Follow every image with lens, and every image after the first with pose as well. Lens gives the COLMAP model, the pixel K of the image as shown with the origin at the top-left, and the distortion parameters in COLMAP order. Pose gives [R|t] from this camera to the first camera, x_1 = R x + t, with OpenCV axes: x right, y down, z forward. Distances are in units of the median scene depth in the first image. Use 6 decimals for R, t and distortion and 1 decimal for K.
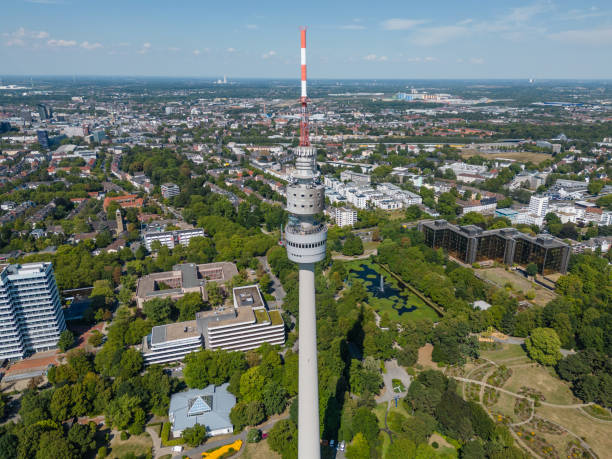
lens RADIAL K [[431.0, 0, 306.0], [0, 431.0, 229.5], [0, 0, 1]] dist [0.069108, -0.062919]
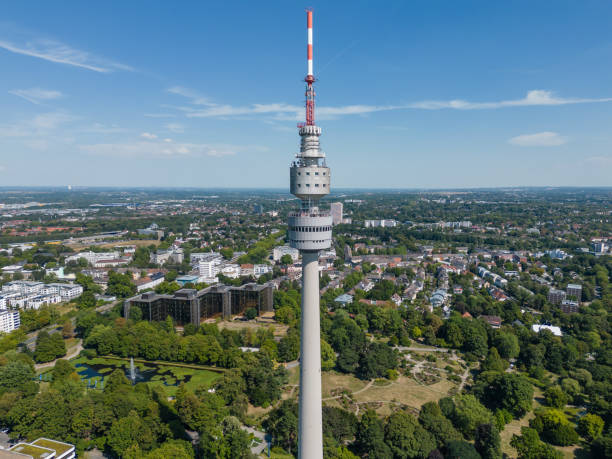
lens RADIAL K [[459.3, 0, 306.0], [0, 459.3, 229.5], [0, 0, 1]] dist [0.068750, -0.001388]
pose [[0.604094, -0.067898, 0.794015, -0.254008], [0.253960, 0.960818, -0.111053, 0.044265], [-0.755364, 0.268735, 0.597668, 0.129615]]
